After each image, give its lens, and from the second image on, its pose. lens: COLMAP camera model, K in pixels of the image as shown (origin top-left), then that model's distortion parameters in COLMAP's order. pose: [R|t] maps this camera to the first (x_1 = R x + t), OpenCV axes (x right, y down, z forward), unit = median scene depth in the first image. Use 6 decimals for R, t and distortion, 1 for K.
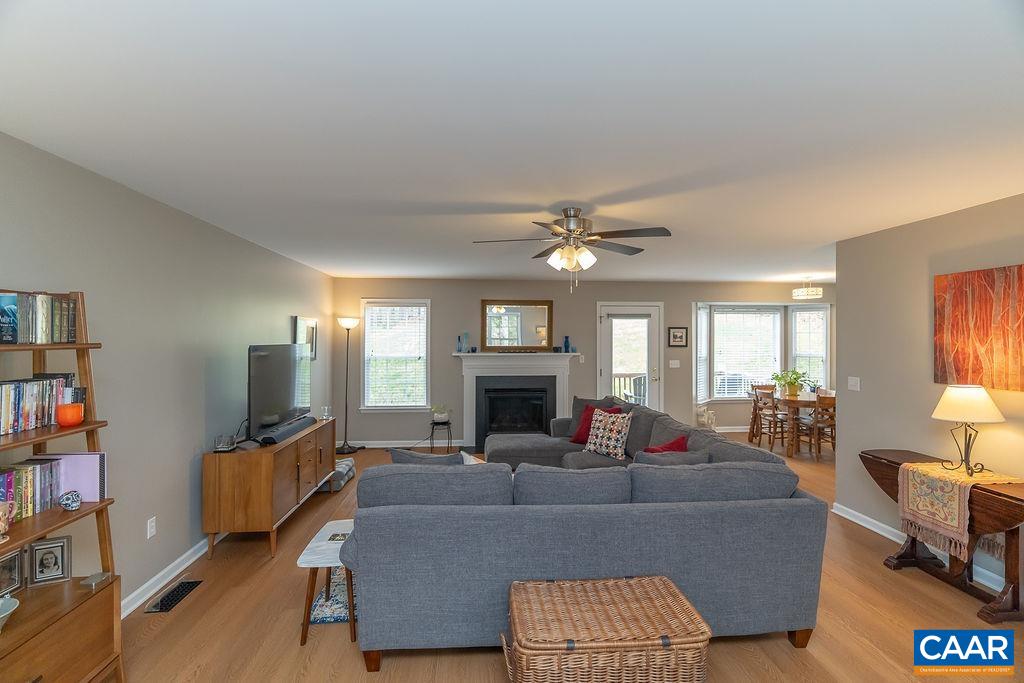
lens RADIAL K [[461.2, 0, 511.6], [0, 461.2, 337.5], [0, 0, 1]] dist [-0.005918, 0.000603]
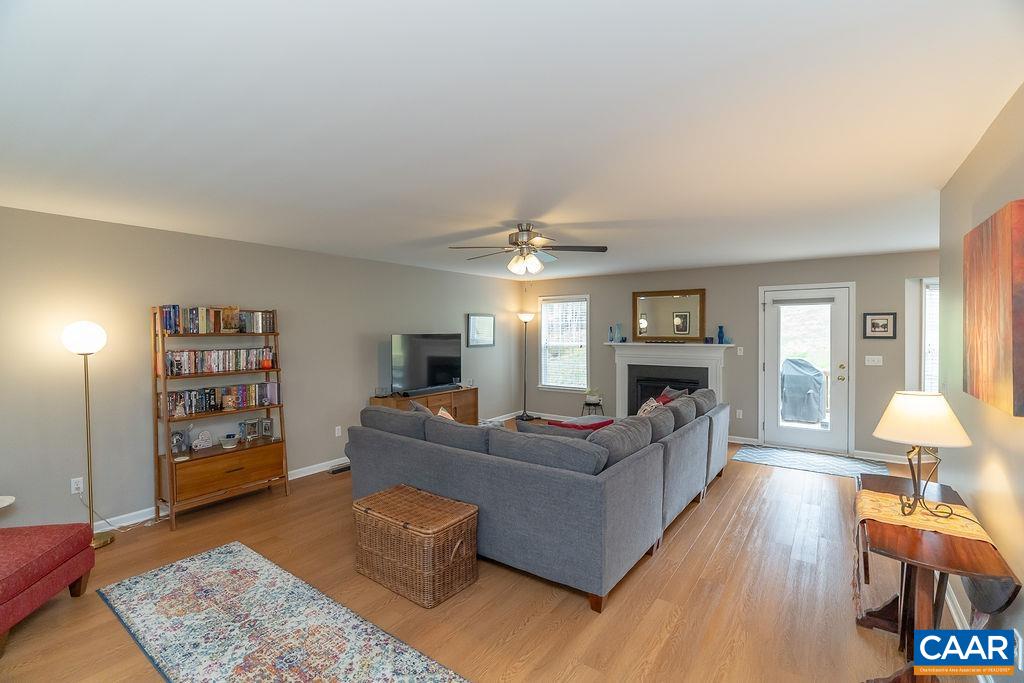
lens RADIAL K [[461.2, 0, 510.4], [0, 461.2, 335.5], [0, 0, 1]] dist [-0.005918, 0.000603]
pose [[0.758503, 0.003787, -0.651658, 0.413125], [0.006137, 0.999897, 0.012954, 0.001416], [0.651640, -0.013825, 0.758402, 0.016833]]
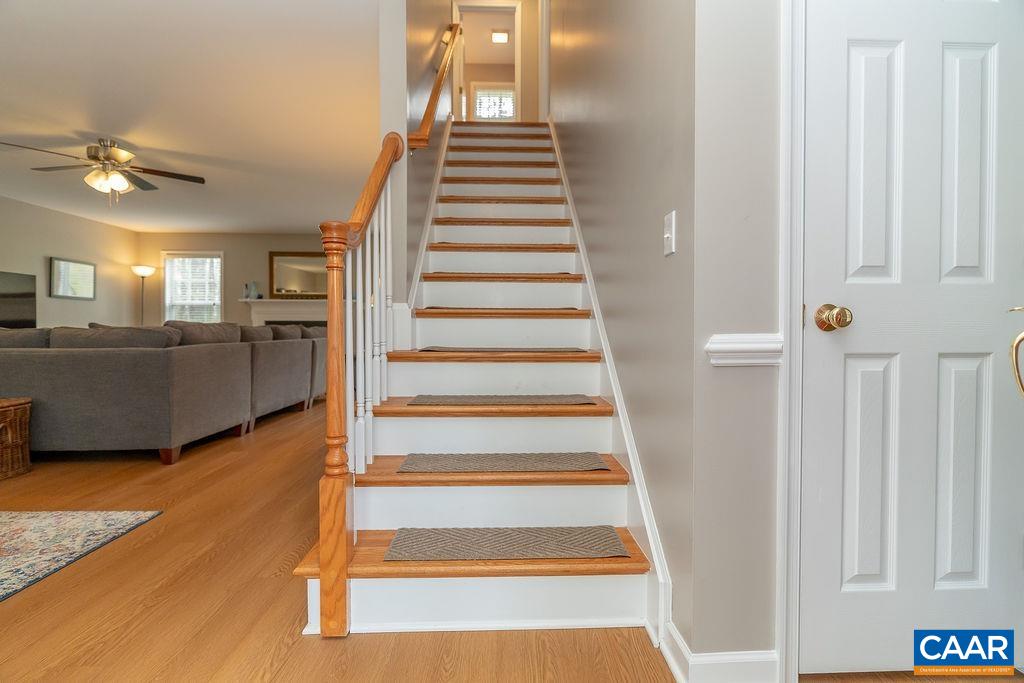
lens RADIAL K [[461.2, 0, 508.6], [0, 461.2, 337.4], [0, 0, 1]] dist [-0.005918, 0.000603]
pose [[0.998617, 0.003290, -0.052479, 0.570319], [-0.001870, 0.999632, 0.027079, 0.093432], [0.052549, -0.026944, 0.998255, -0.076757]]
